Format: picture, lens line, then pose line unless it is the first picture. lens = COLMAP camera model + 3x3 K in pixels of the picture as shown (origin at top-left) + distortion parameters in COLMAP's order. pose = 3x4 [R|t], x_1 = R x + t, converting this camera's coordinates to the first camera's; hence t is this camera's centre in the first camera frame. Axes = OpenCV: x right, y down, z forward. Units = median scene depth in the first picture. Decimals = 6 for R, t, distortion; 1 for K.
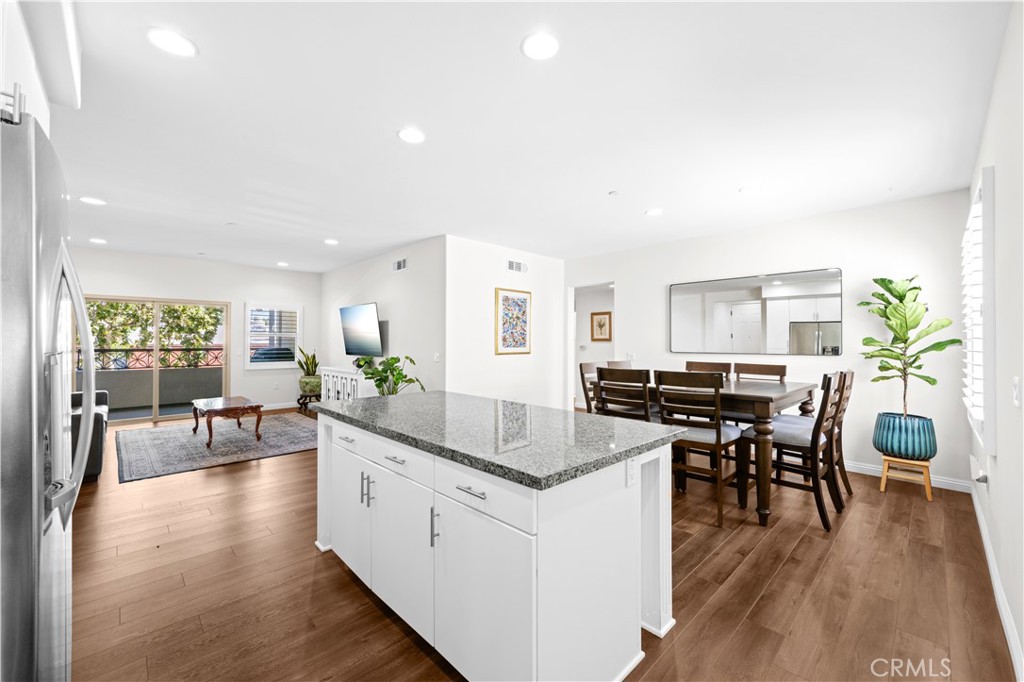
lens RADIAL K [[402.1, 0, 512.2], [0, 402.1, 342.8], [0, 0, 1]] dist [-0.008575, 0.000547]
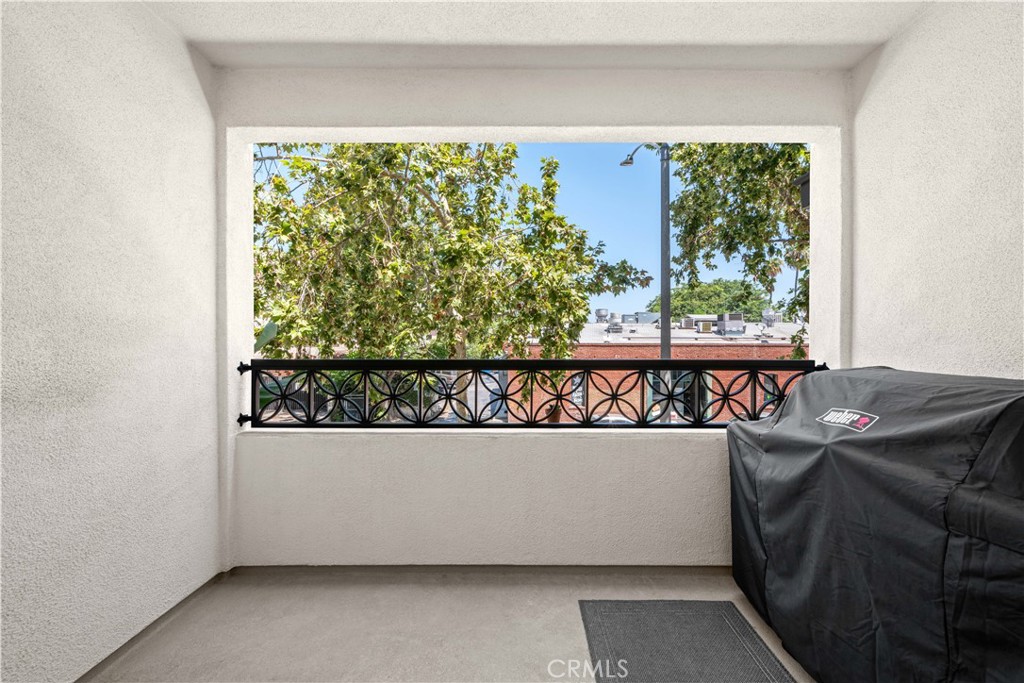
lens RADIAL K [[402.1, 0, 513.8], [0, 402.1, 340.4], [0, 0, 1]] dist [-0.008575, 0.000547]
pose [[0.707371, -0.001875, -0.706840, -0.421500], [0.001276, 0.999998, -0.001375, -0.000270], [0.706841, 0.000071, 0.707372, 0.538511]]
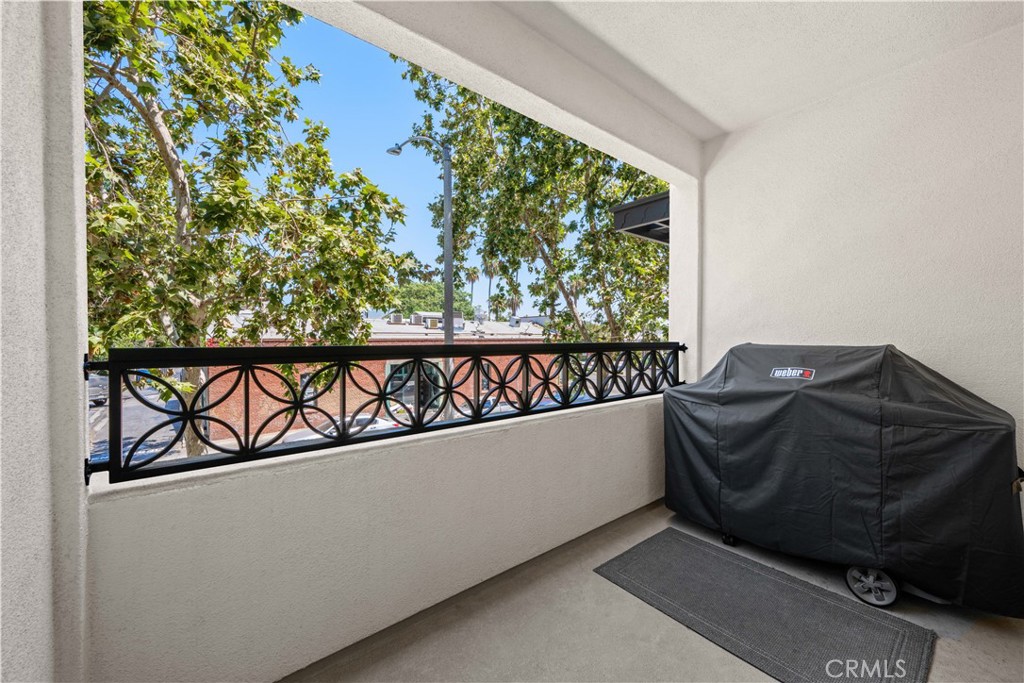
lens RADIAL K [[402.1, 0, 513.3], [0, 402.1, 341.0], [0, 0, 1]] dist [-0.008575, 0.000547]
pose [[0.996241, 0.000993, -0.086615, -0.508407], [-0.000145, 0.999952, 0.009805, 0.004074], [0.086620, -0.009755, 0.996194, 0.509187]]
